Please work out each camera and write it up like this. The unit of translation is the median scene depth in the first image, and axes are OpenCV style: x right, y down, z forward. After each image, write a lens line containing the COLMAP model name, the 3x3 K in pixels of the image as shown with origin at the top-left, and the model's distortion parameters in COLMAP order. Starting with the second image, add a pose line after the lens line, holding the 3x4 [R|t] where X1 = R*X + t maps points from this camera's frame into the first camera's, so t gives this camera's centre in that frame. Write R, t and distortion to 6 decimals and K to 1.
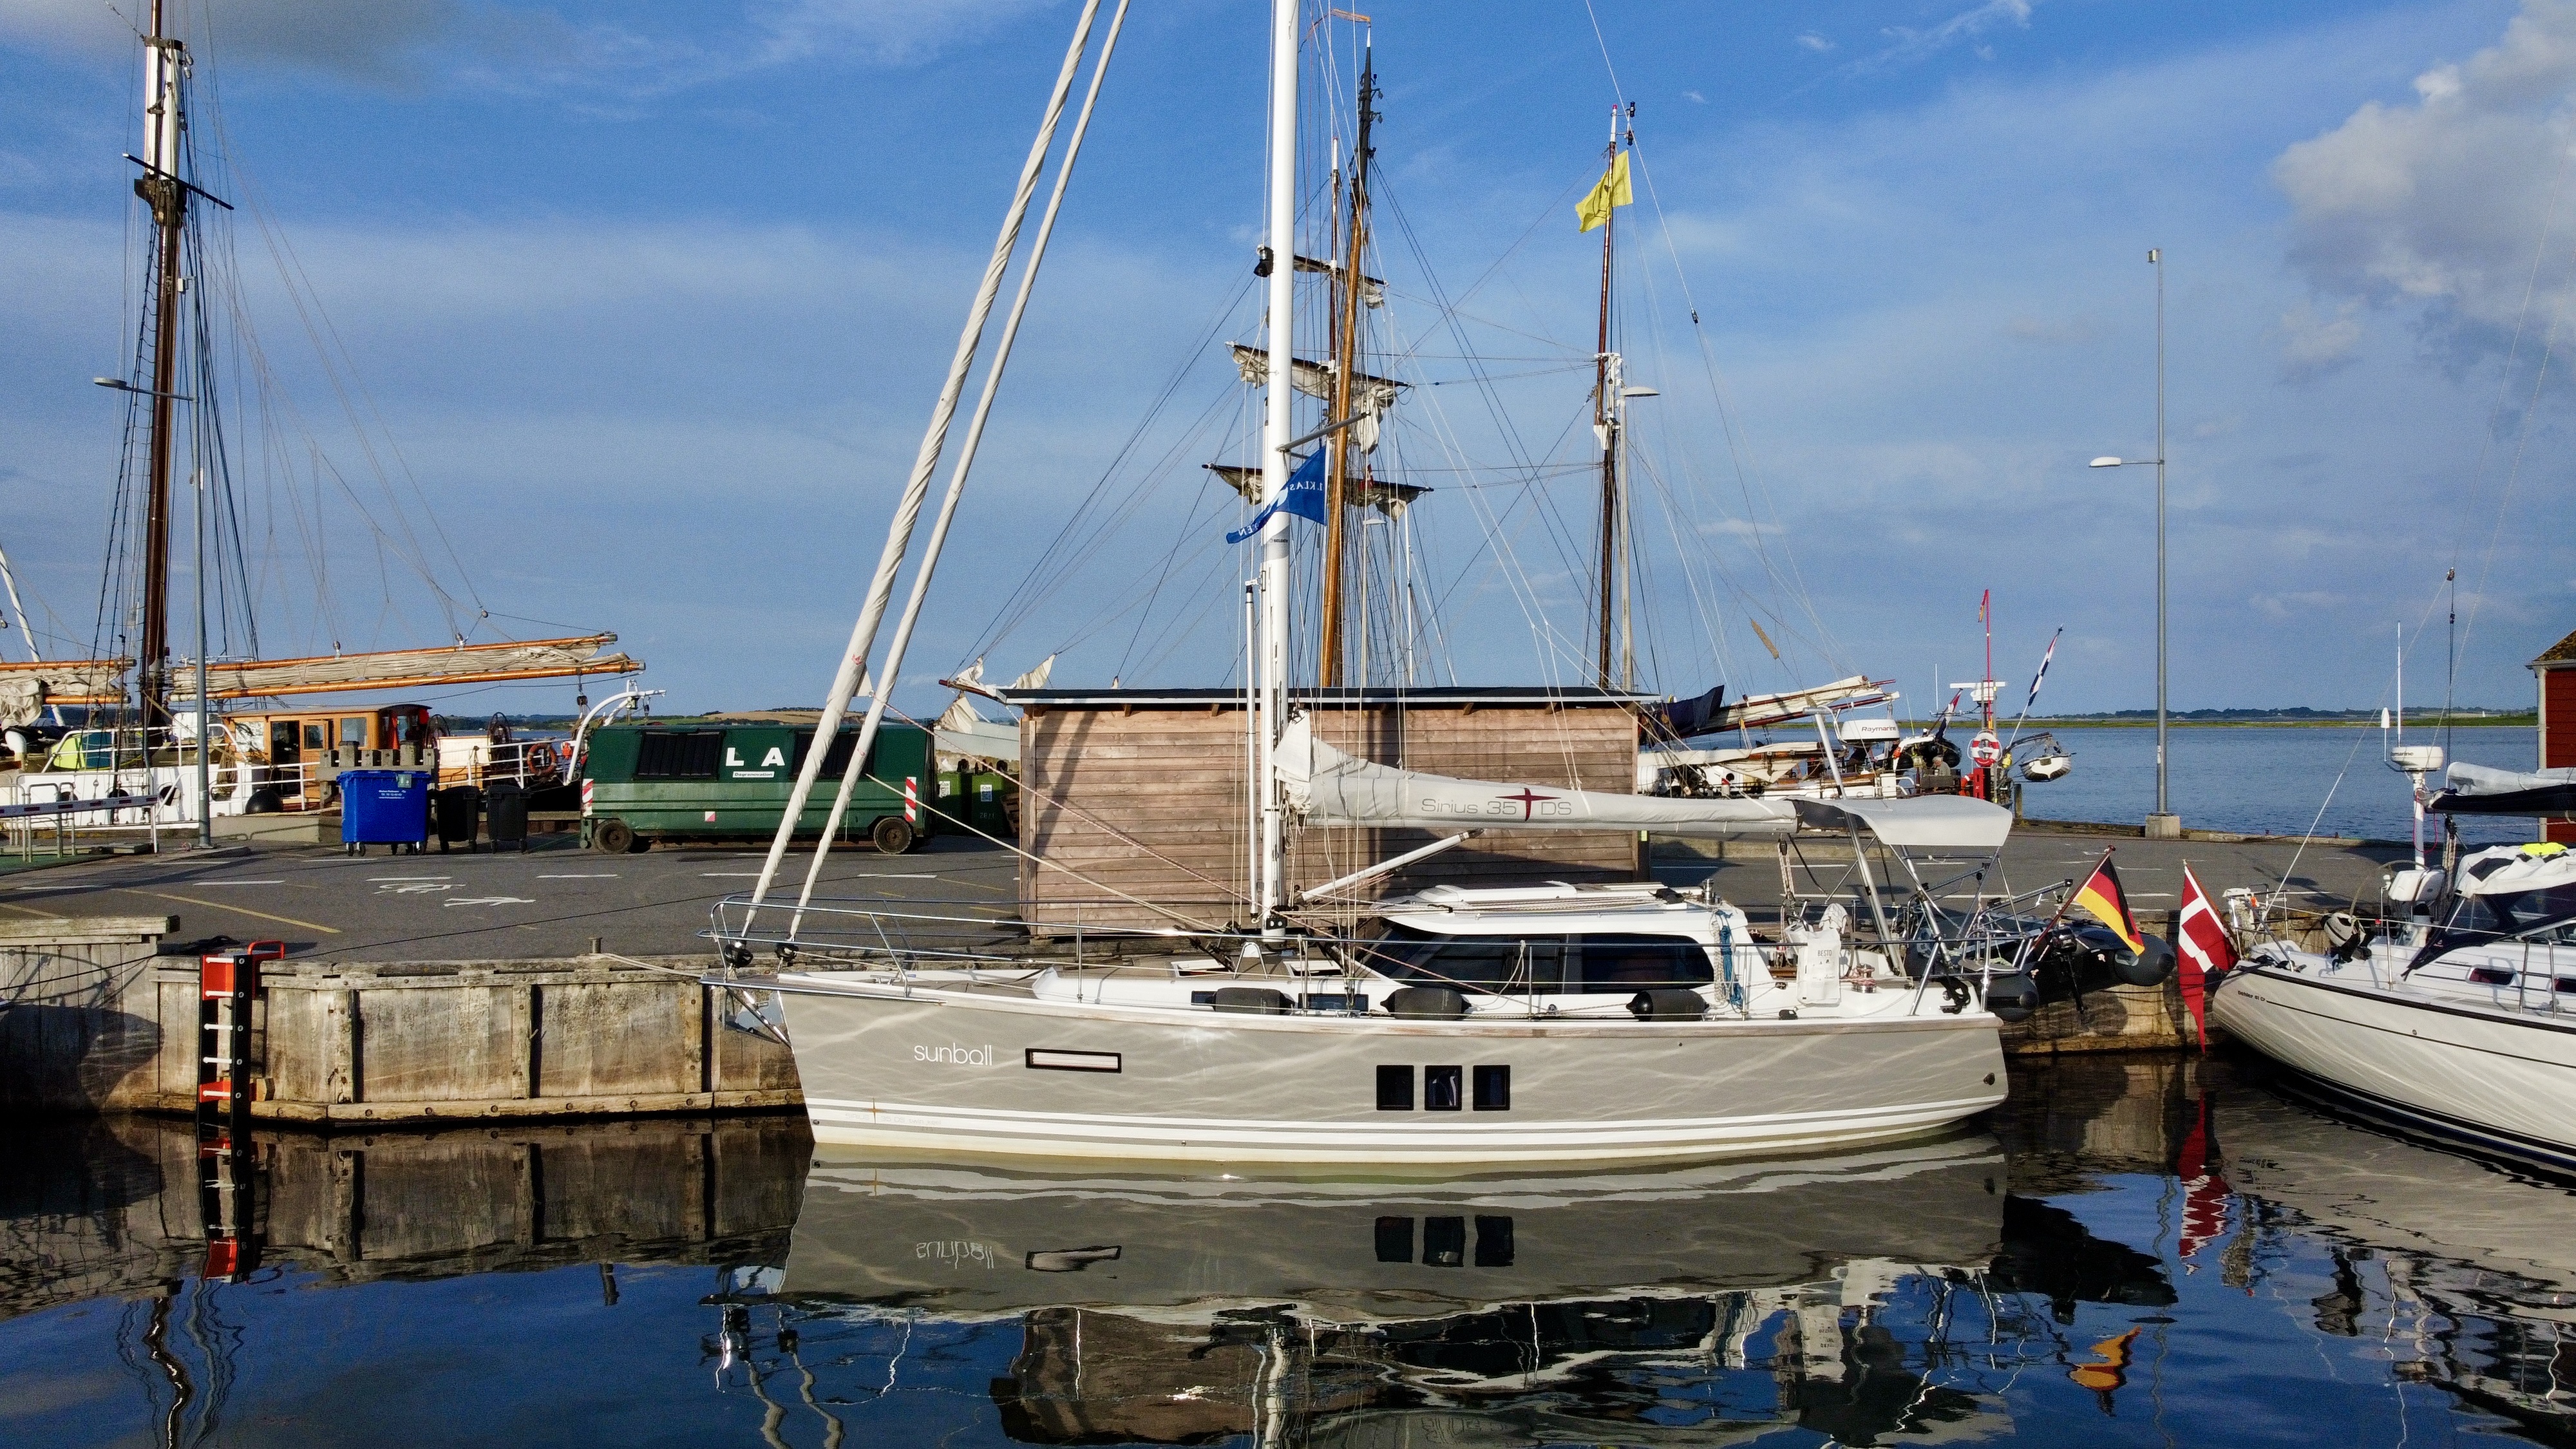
lens RADIAL K [[1977.3, 0, 1254.4], [0, 1977.3, 818.3], [0, 0, 1]] dist [0.011720, 0.001946]
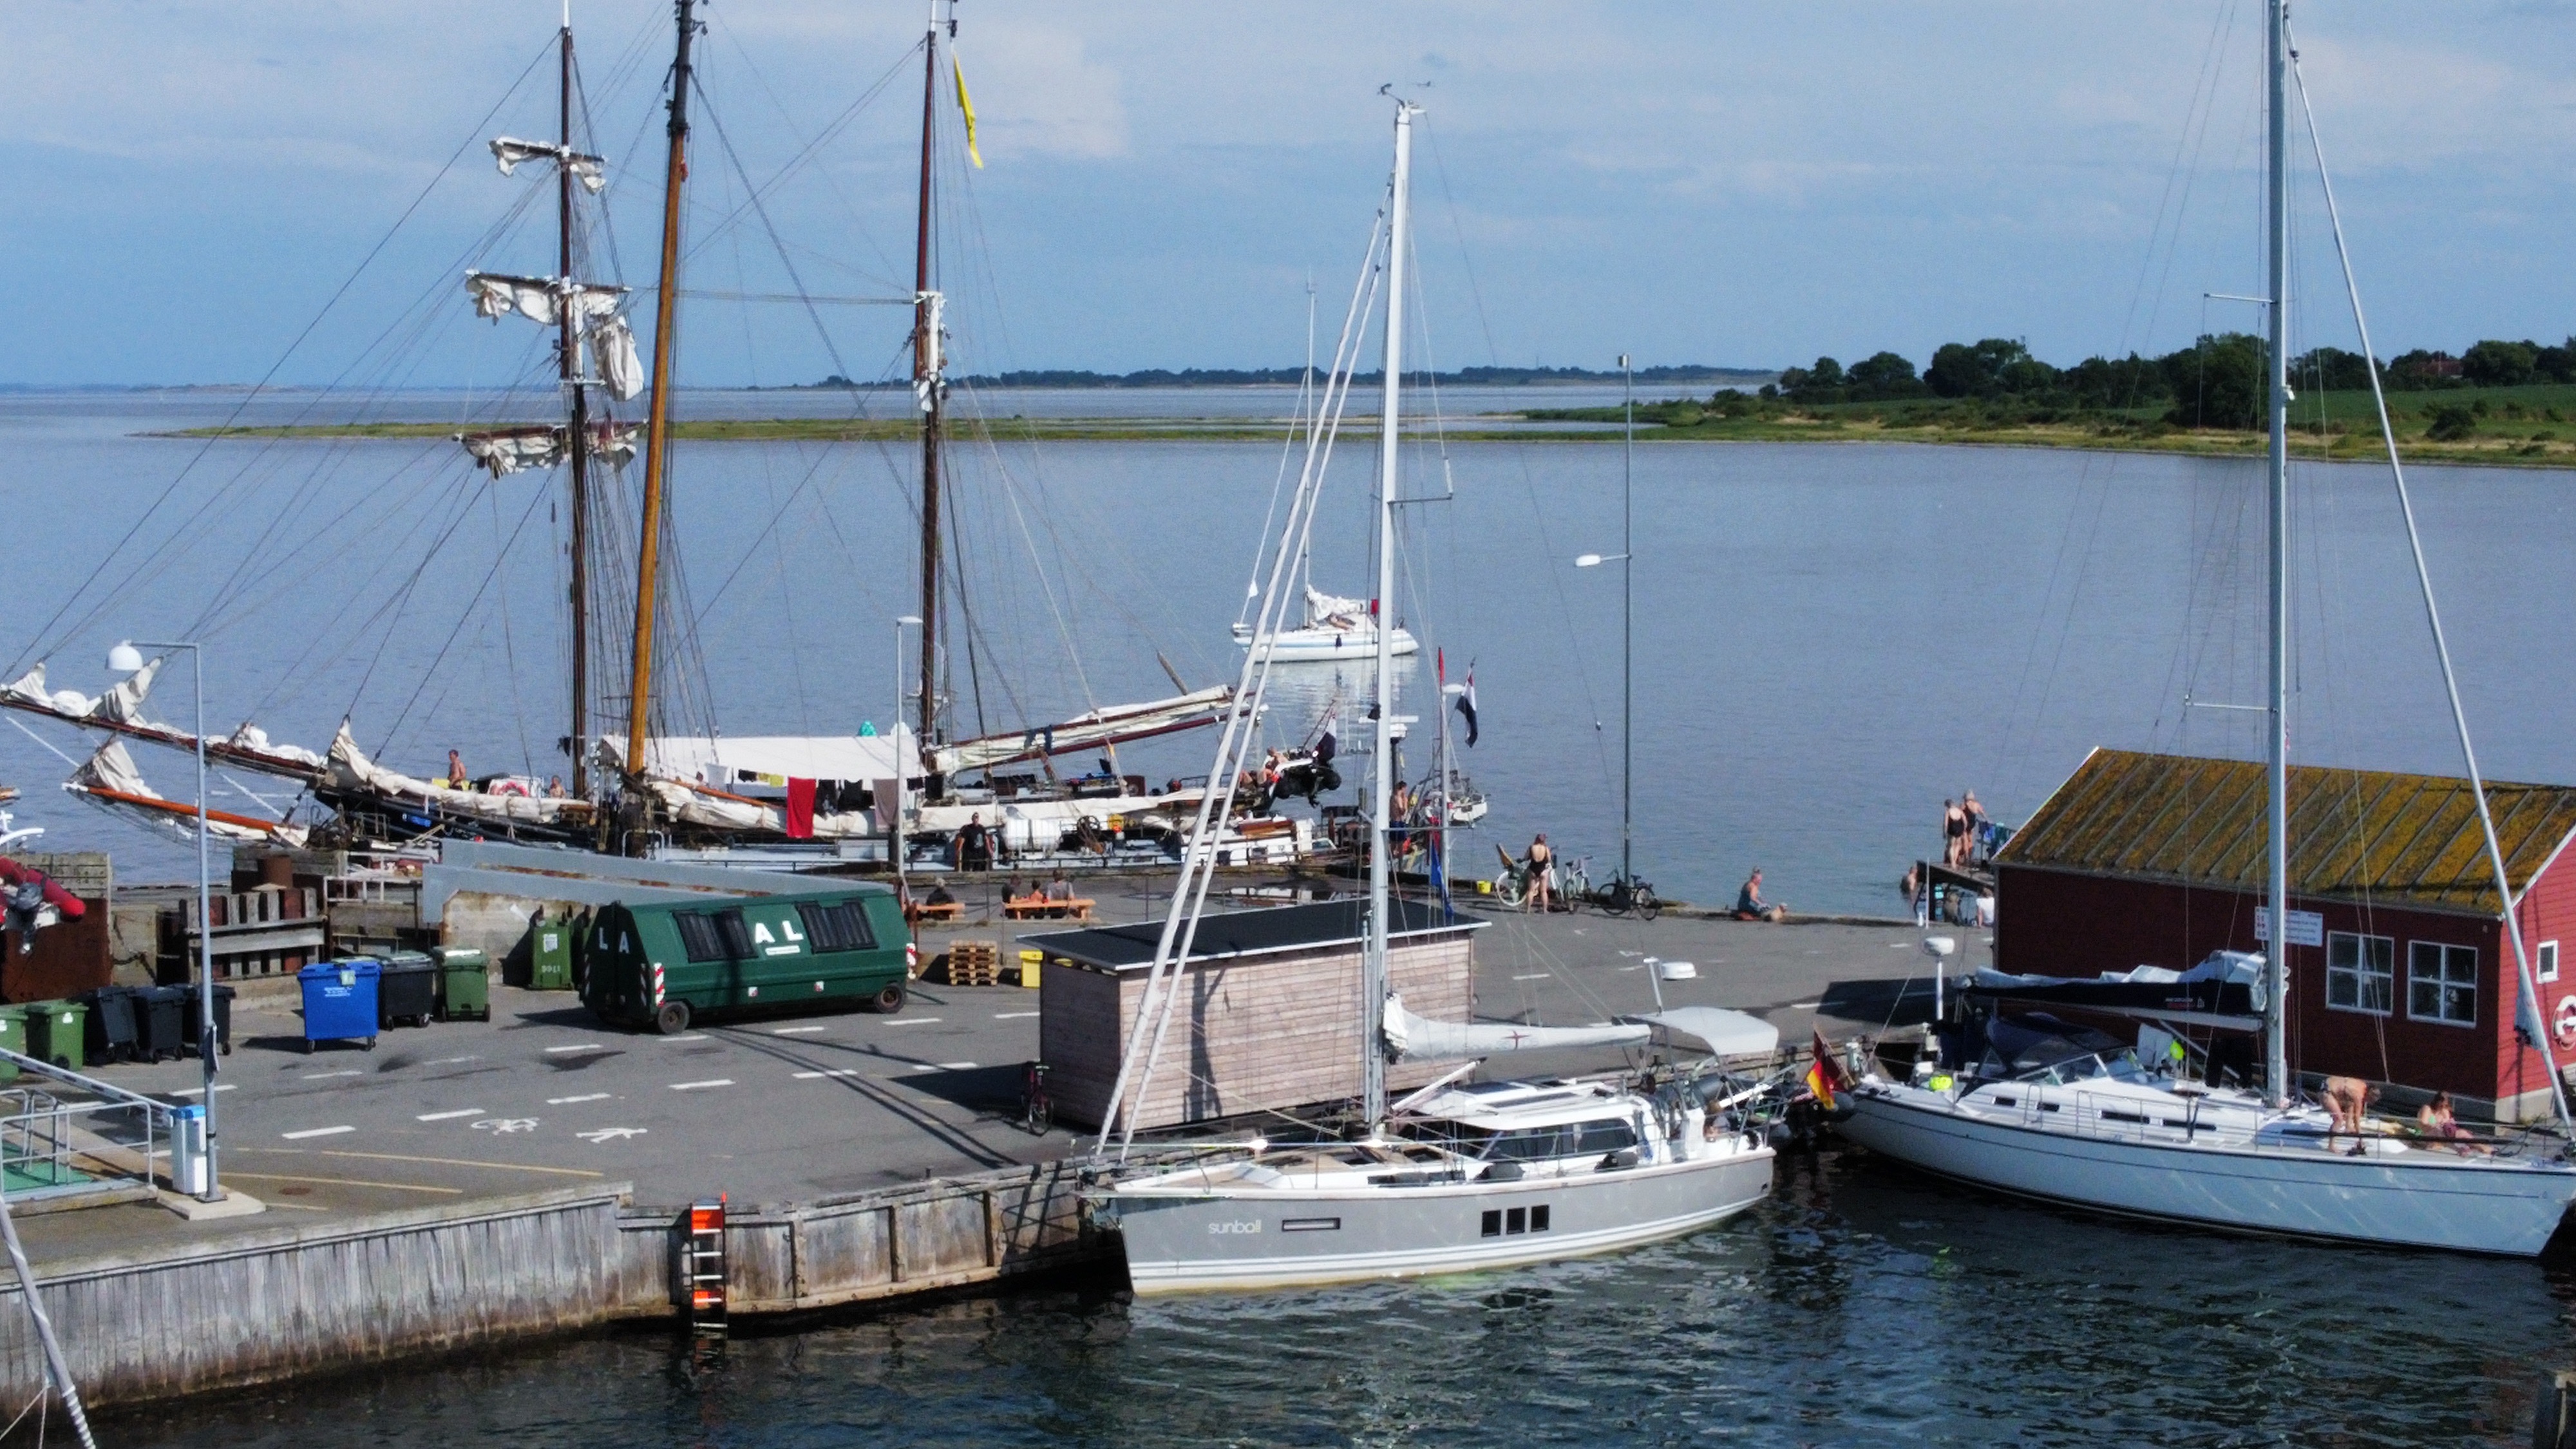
lens RADIAL K [[3970.2, 0, 1288.0], [0, 3970.2, 724.5], [0, 0, 1]] dist [0.027757, 0.014704]
pose [[0.889539, -0.031934, 0.455742, -1.547375], [0.017205, 0.999188, 0.036432, -0.399613], [-0.456535, -0.024567, 0.889366, -1.852249]]
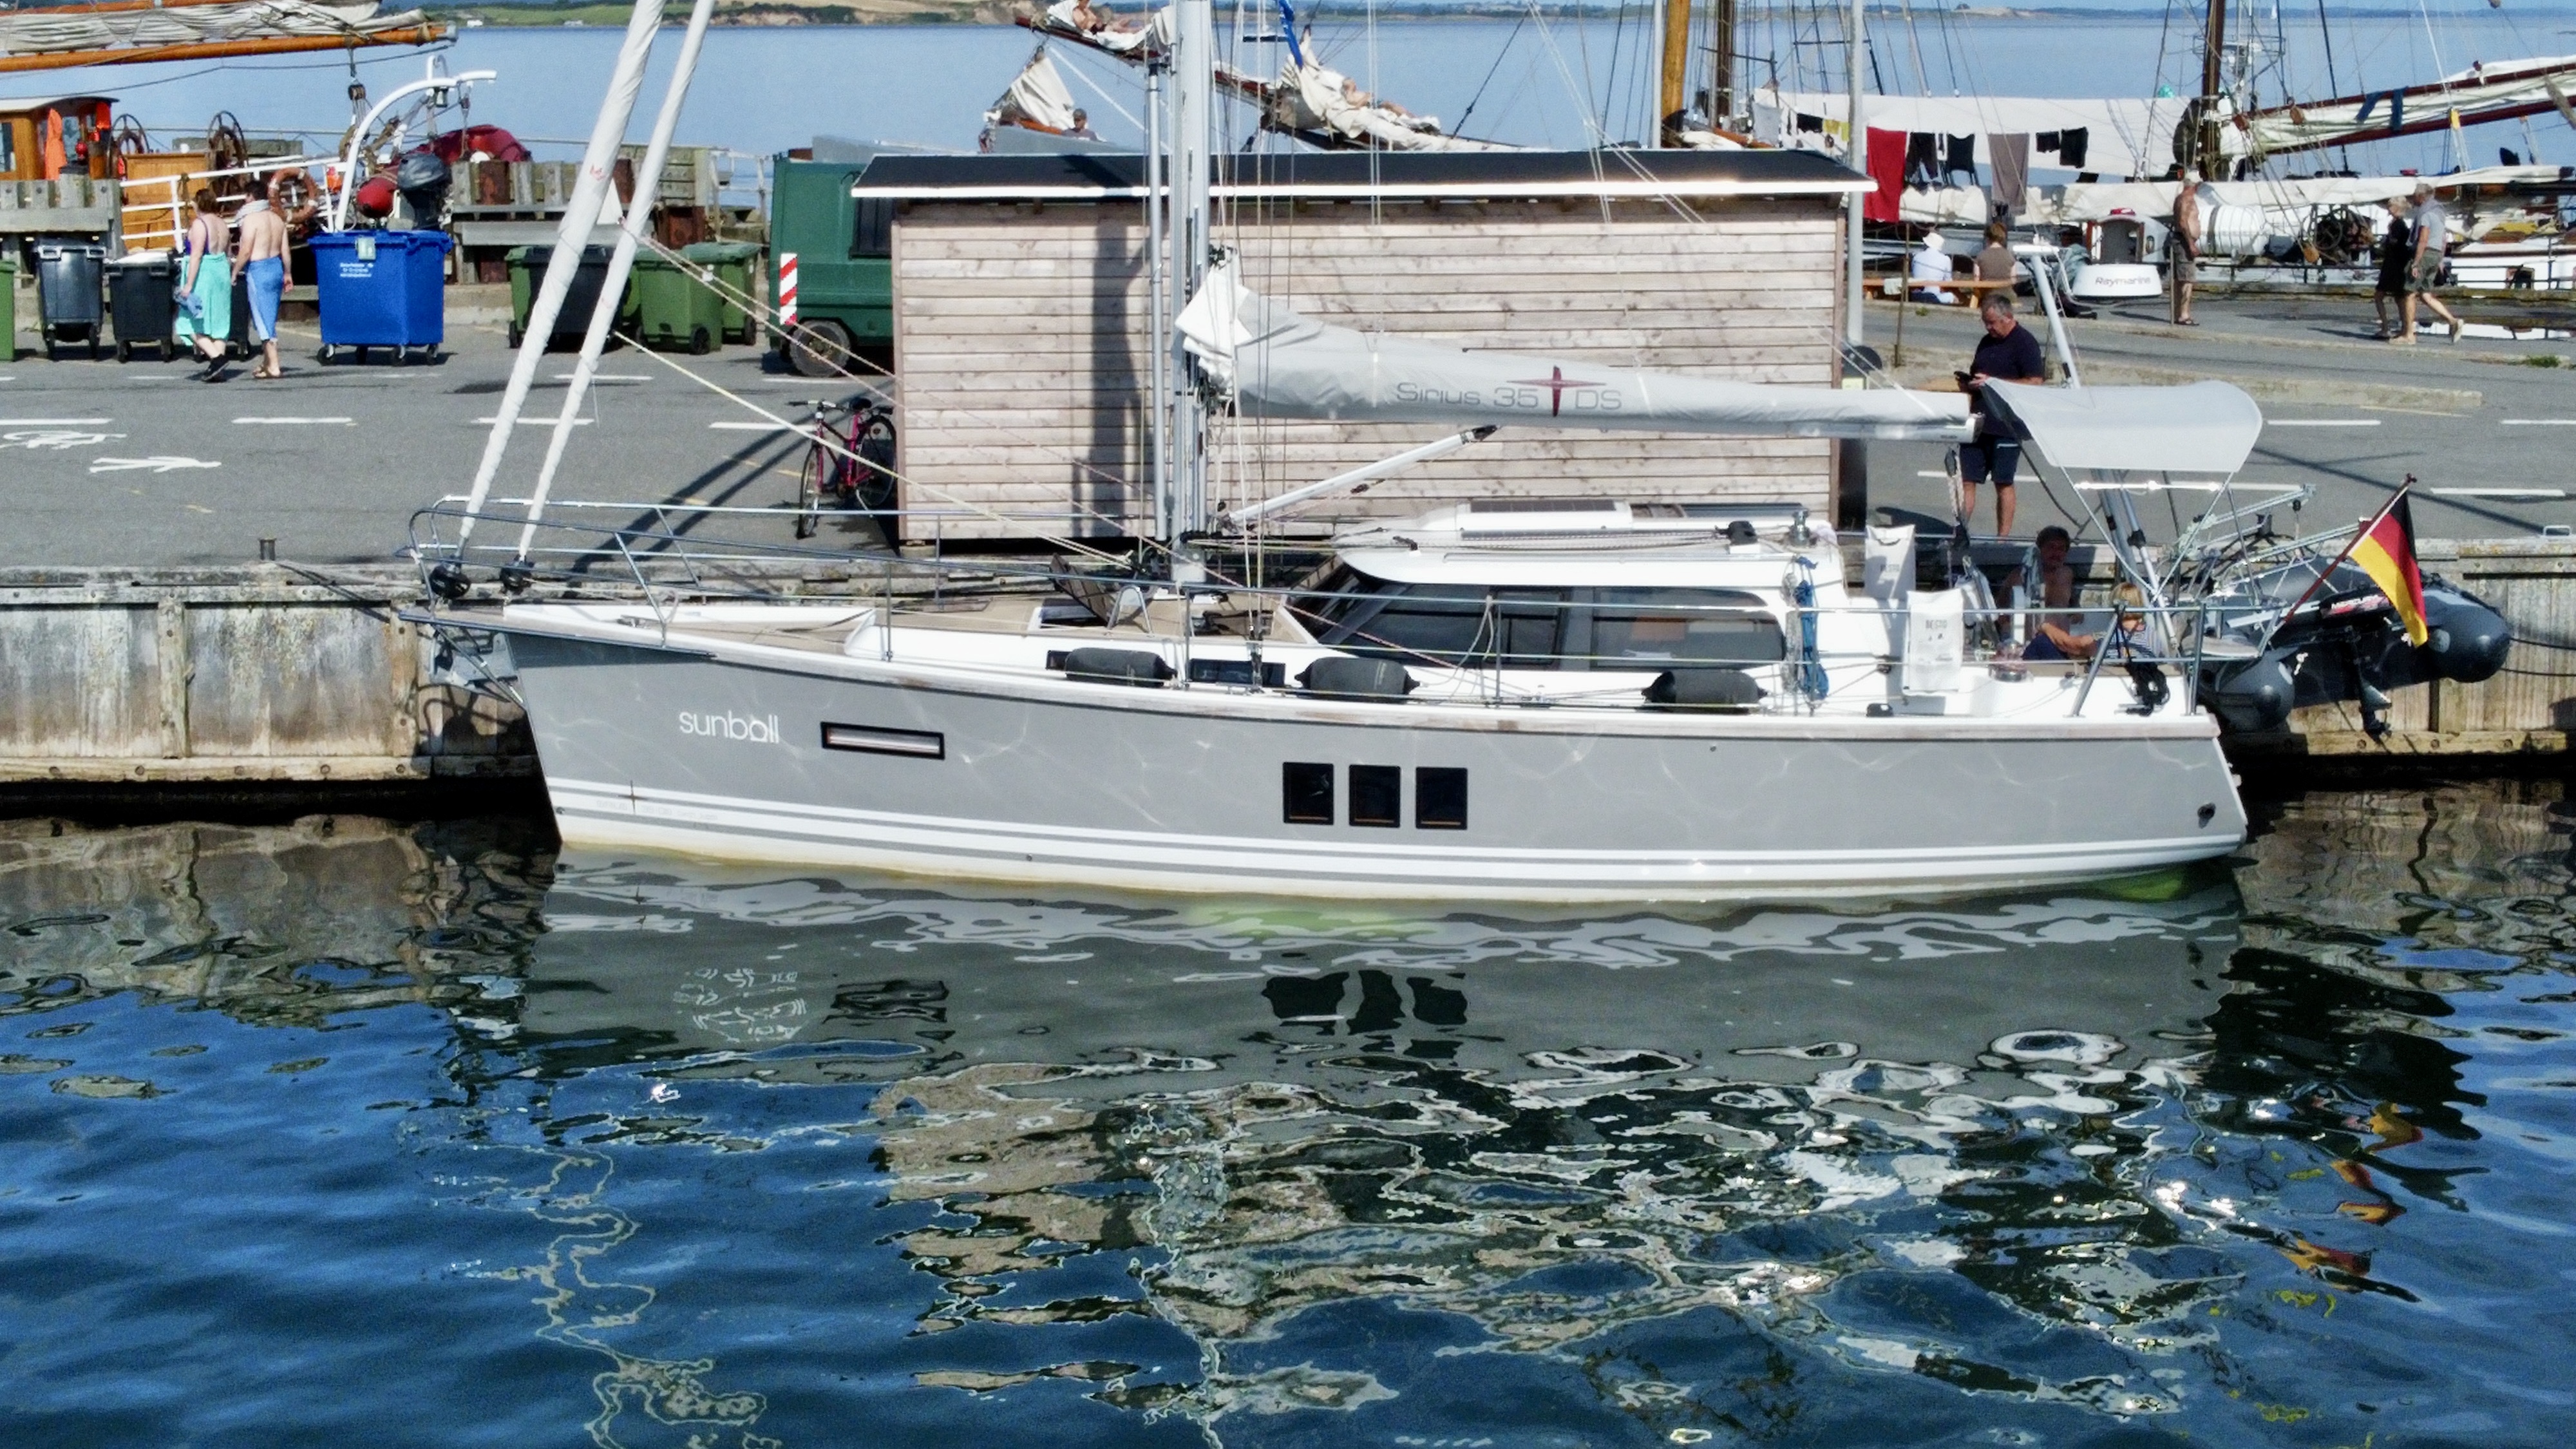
lens RADIAL K [[3970.2, 0, 1288.0], [0, 3970.2, 724.5], [0, 0, 1]] dist [0.027757, 0.014704]
pose [[0.990879, 0.034577, -0.130244, 0.239625], [-0.017565, 0.991415, 0.129569, -0.072227], [0.133606, -0.126100, 0.982979, -0.397538]]
